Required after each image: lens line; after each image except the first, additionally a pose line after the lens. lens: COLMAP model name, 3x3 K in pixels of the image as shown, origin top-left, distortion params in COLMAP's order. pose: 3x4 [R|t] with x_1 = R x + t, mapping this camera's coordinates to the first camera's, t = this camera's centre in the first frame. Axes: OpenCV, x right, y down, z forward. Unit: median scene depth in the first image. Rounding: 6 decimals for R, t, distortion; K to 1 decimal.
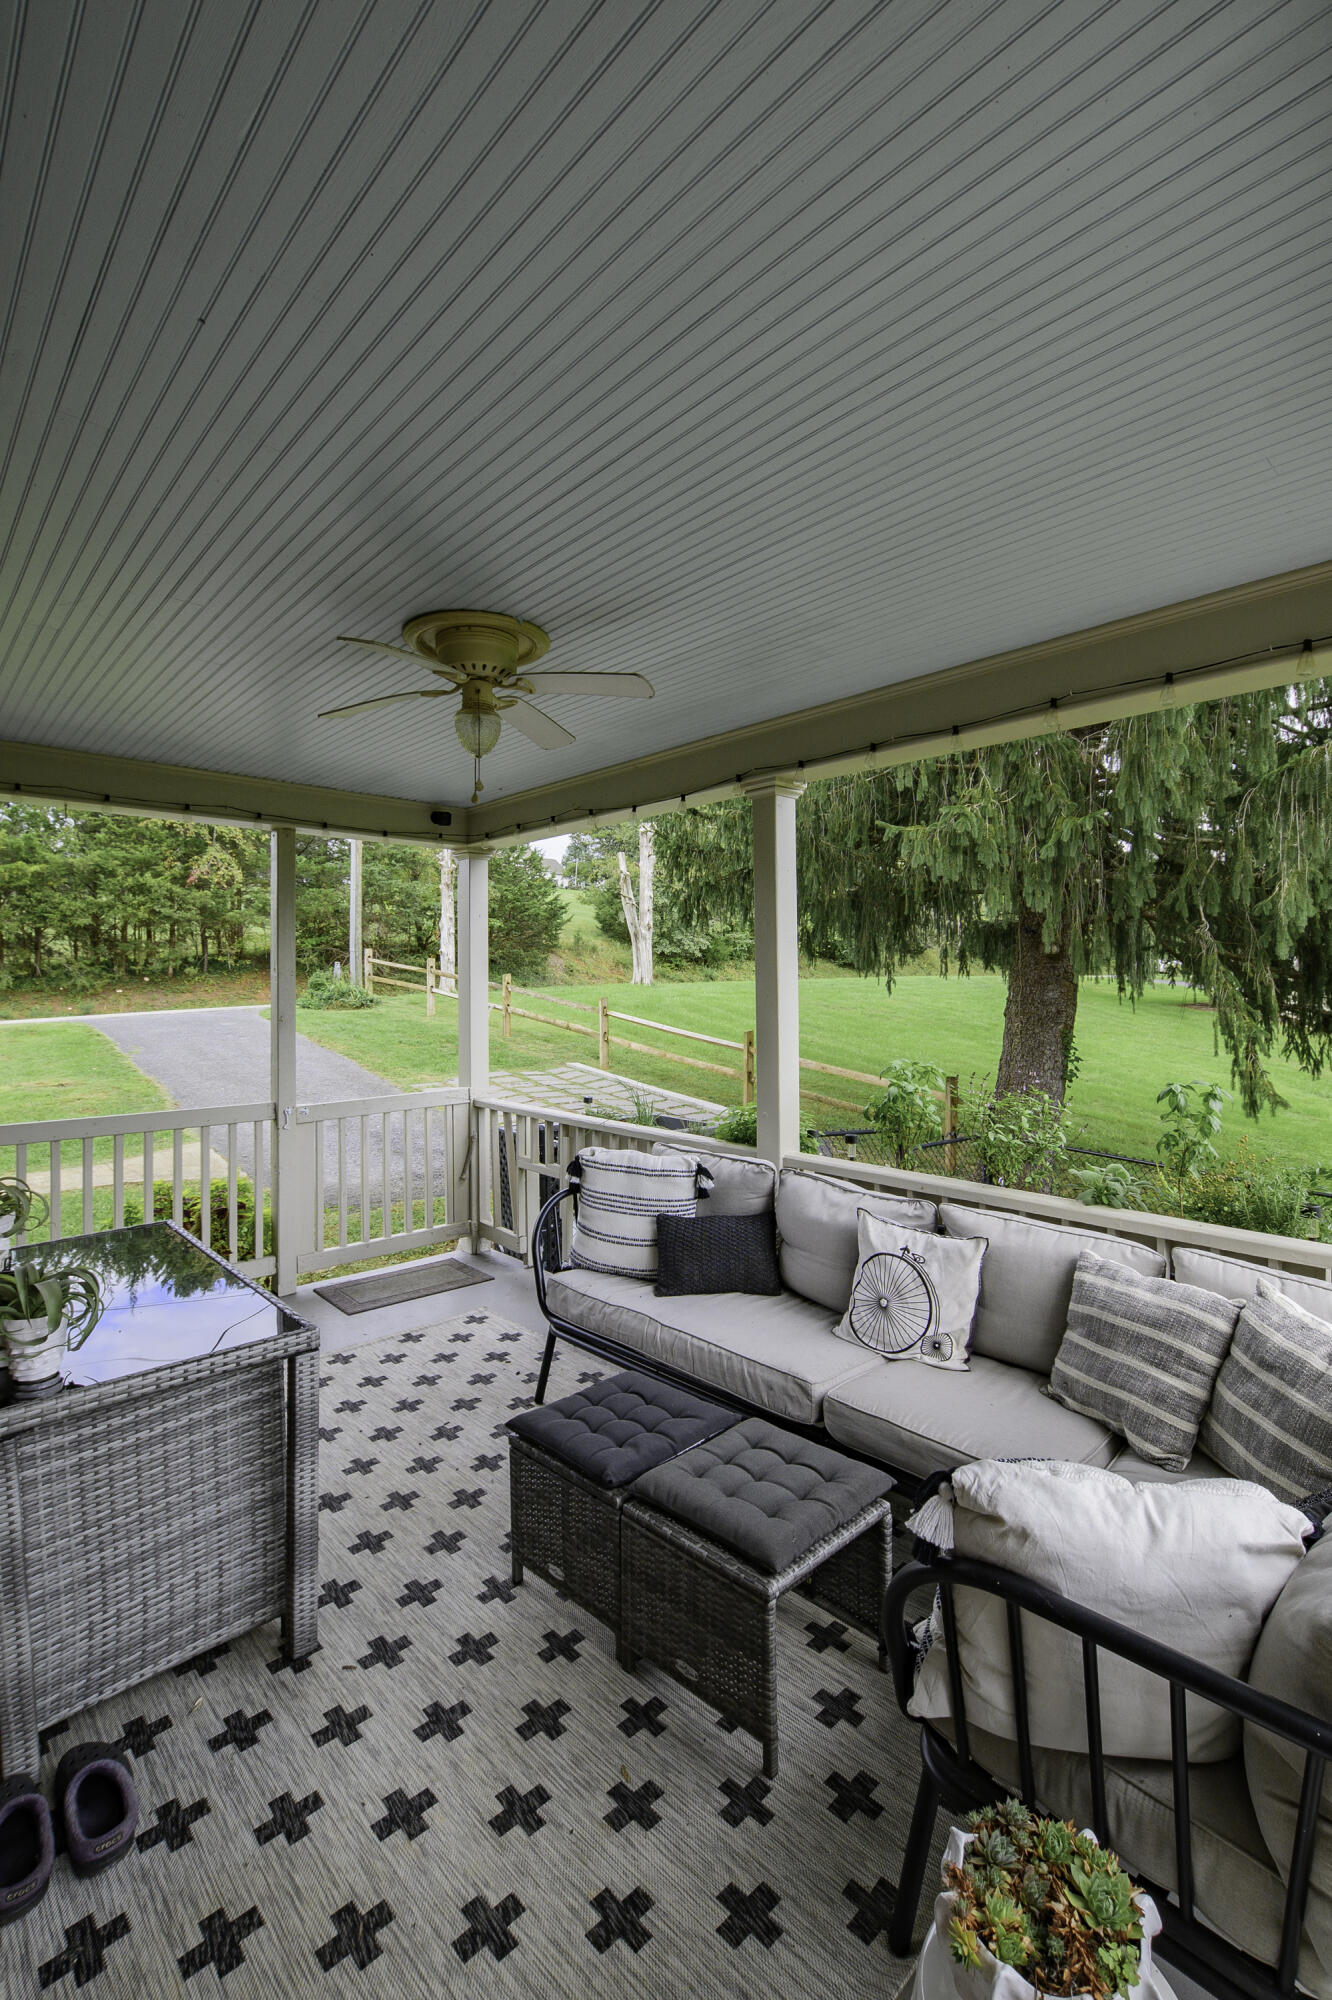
lens RADIAL K [[895.9, 0, 666.0], [0, 895.9, 1000.0], [0, 0, 1]] dist [-0.036185, 0.013317]
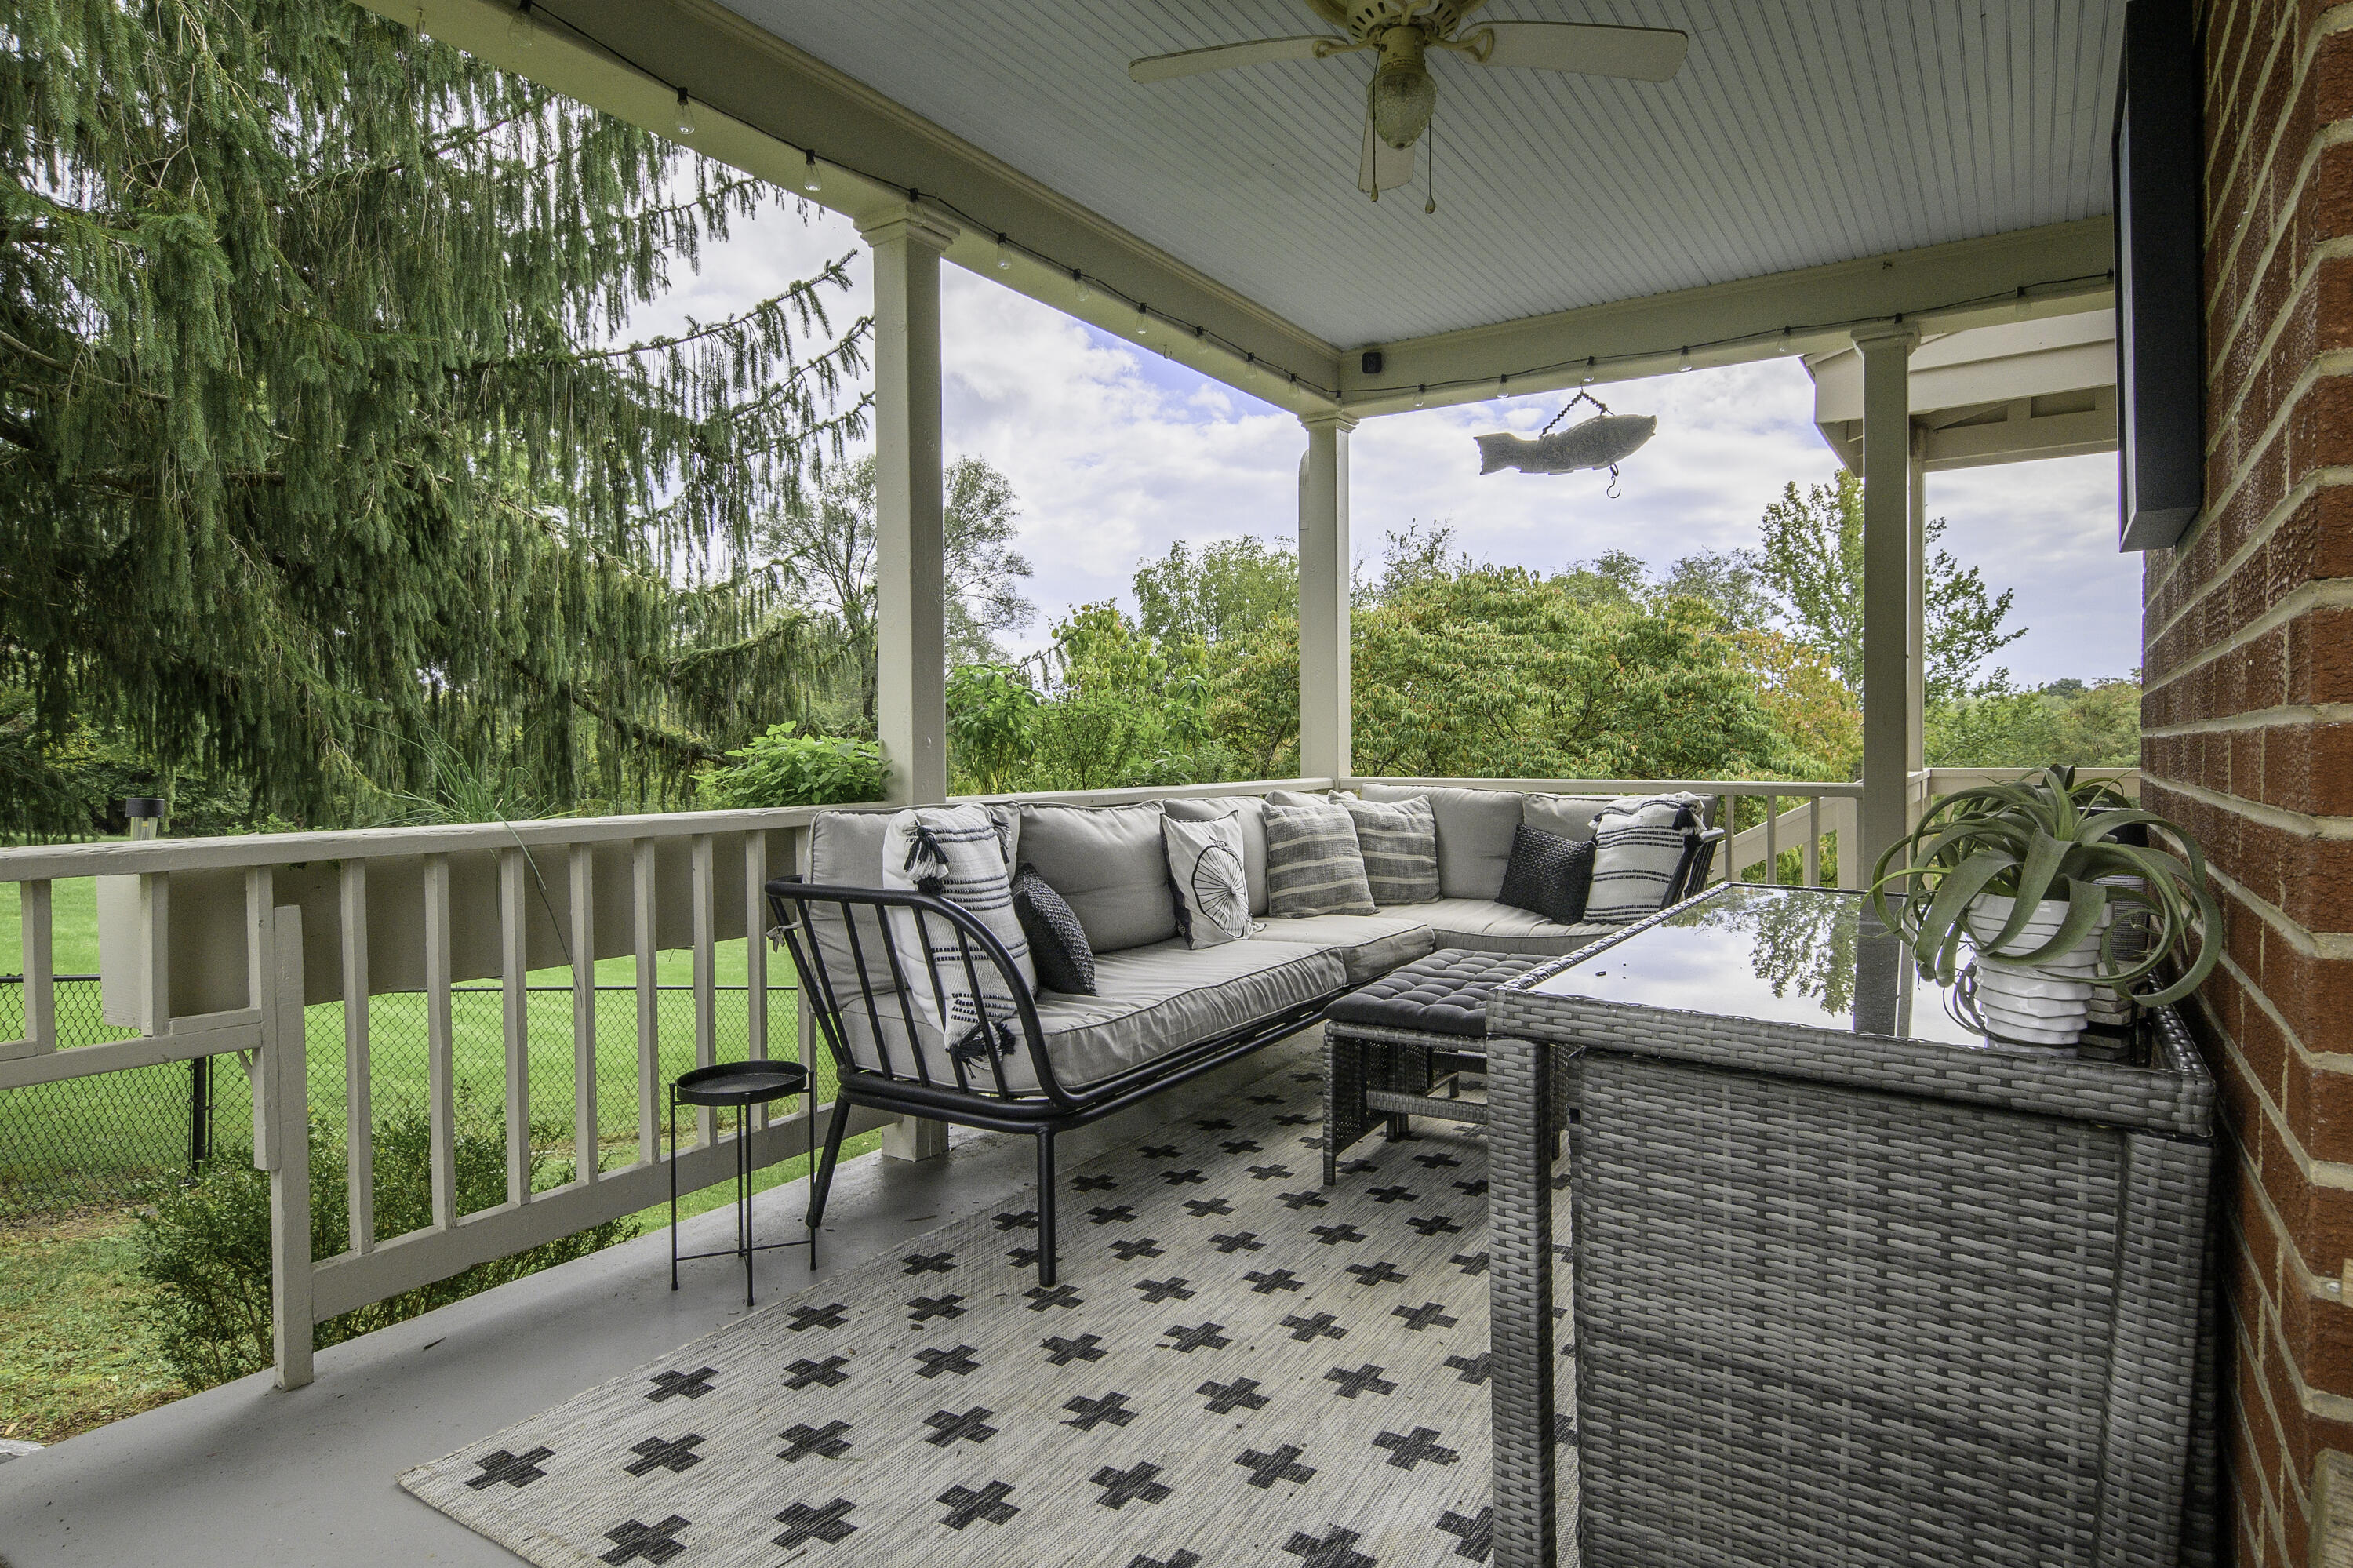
lens RADIAL K [[1283.4, 0, 1211.9], [0, 1283.4, 765.4], [0, 0, 1]] dist [-0.003118, 0.000043]
pose [[-0.263918, -0.003533, 0.964539, -1.063542], [0.024436, 0.999648, 0.010348, 0.170757], [-0.964235, 0.026301, -0.263739, 1.309140]]
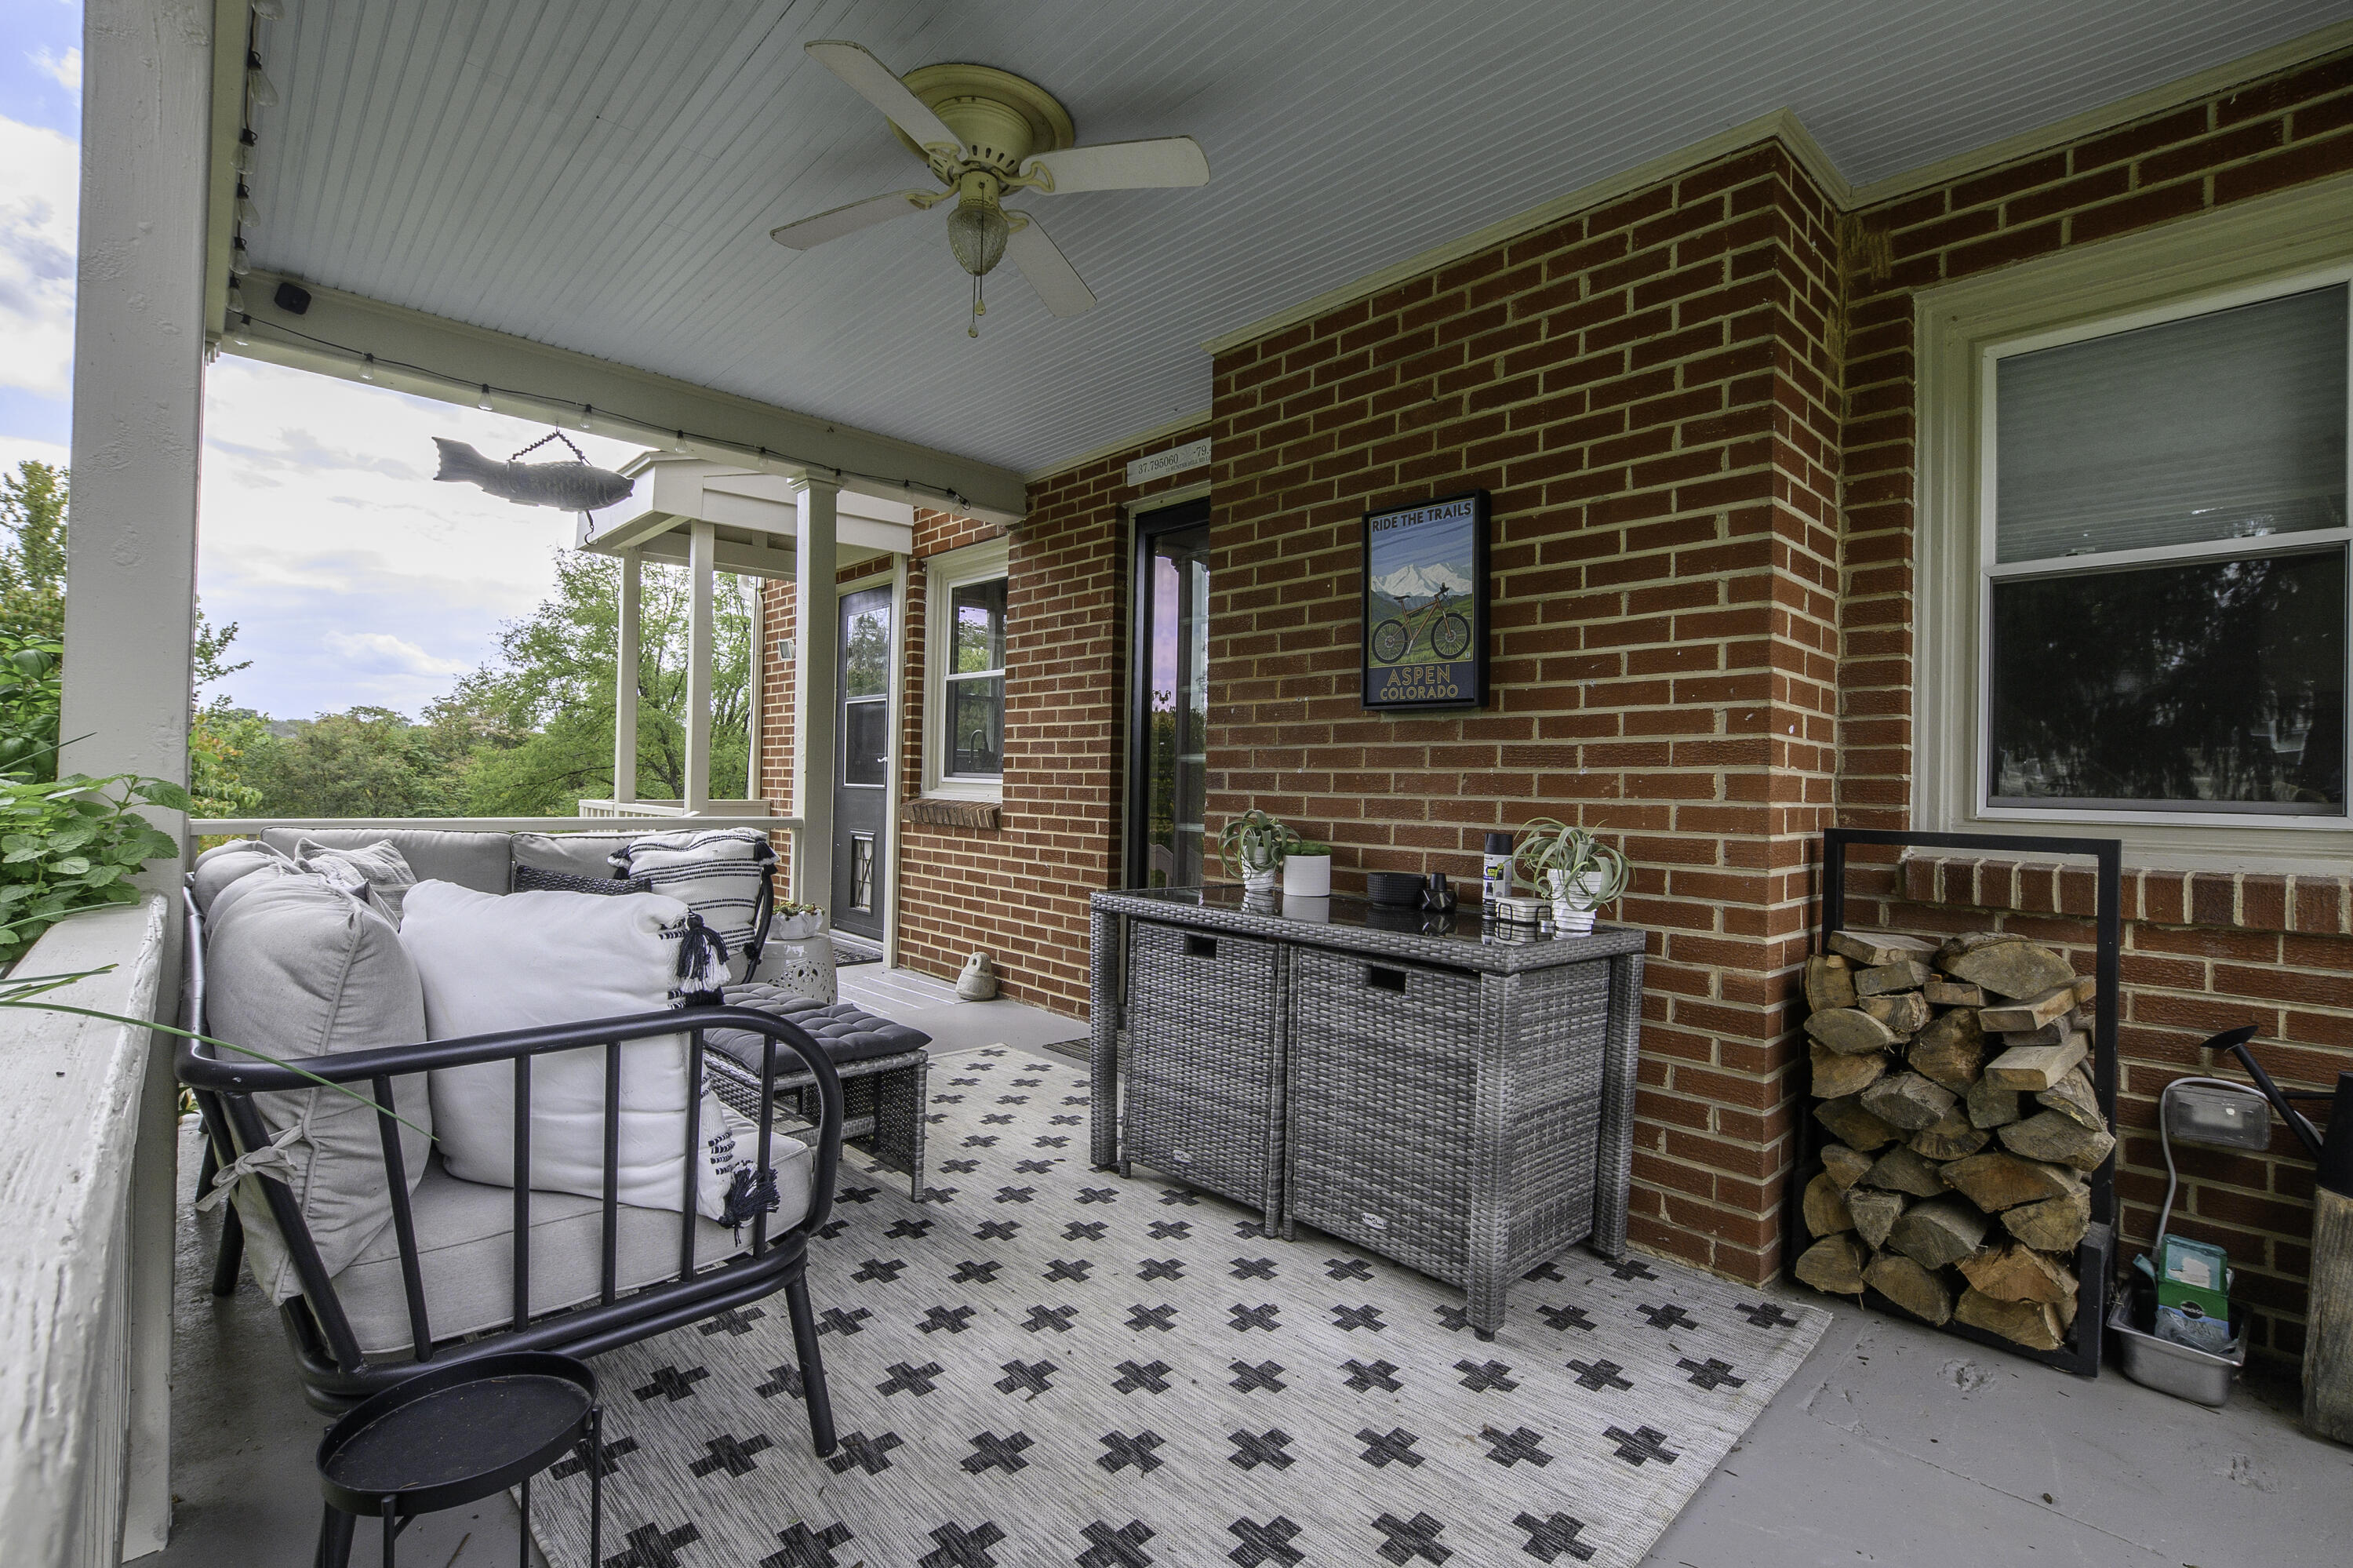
lens RADIAL K [[1054.0, 0, 1198.9], [0, 1054.0, 773.2], [0, 0, 1]] dist [-0.036185, 0.013317]
pose [[-0.999313, -0.012021, -0.035061, -0.359180], [-0.012214, 0.999911, 0.005315, 0.142813], [0.034994, 0.005740, -0.999371, 1.795373]]
